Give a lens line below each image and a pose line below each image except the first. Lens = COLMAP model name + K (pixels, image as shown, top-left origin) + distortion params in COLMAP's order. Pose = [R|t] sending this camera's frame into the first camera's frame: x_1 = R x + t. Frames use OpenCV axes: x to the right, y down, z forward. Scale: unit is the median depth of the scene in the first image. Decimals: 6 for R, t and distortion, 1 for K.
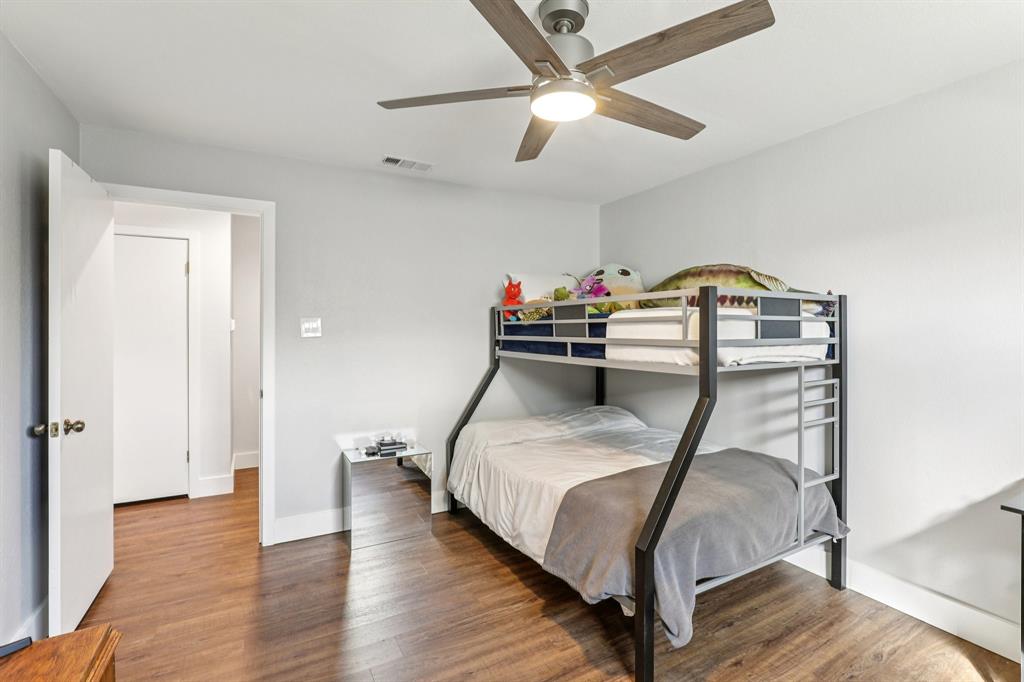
lens RADIAL K [[469.5, 0, 510.4], [0, 469.5, 329.5], [0, 0, 1]] dist [-0.023621, 0.000068]
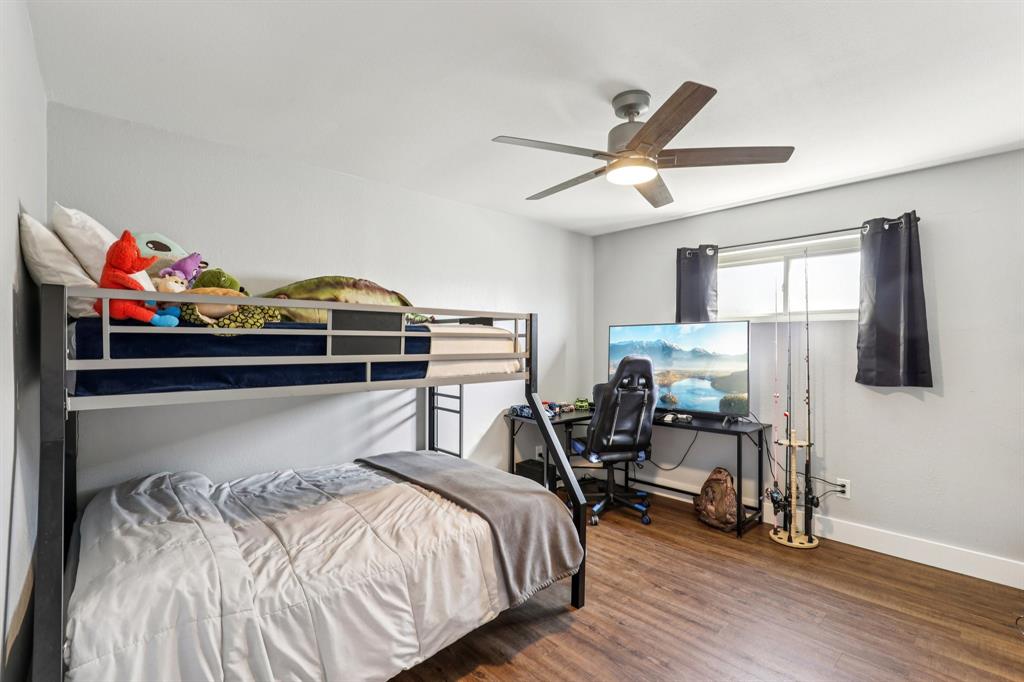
lens RADIAL K [[469.4, 0, 514.6], [0, 469.4, 347.7], [0, 0, 1]] dist [-0.023656, 0.000307]
pose [[-0.240199, -0.007191, 0.970697, -0.667747], [-0.002492, 0.999974, 0.006791, -0.000774], [-0.970720, -0.000787, -0.240211, 1.007978]]
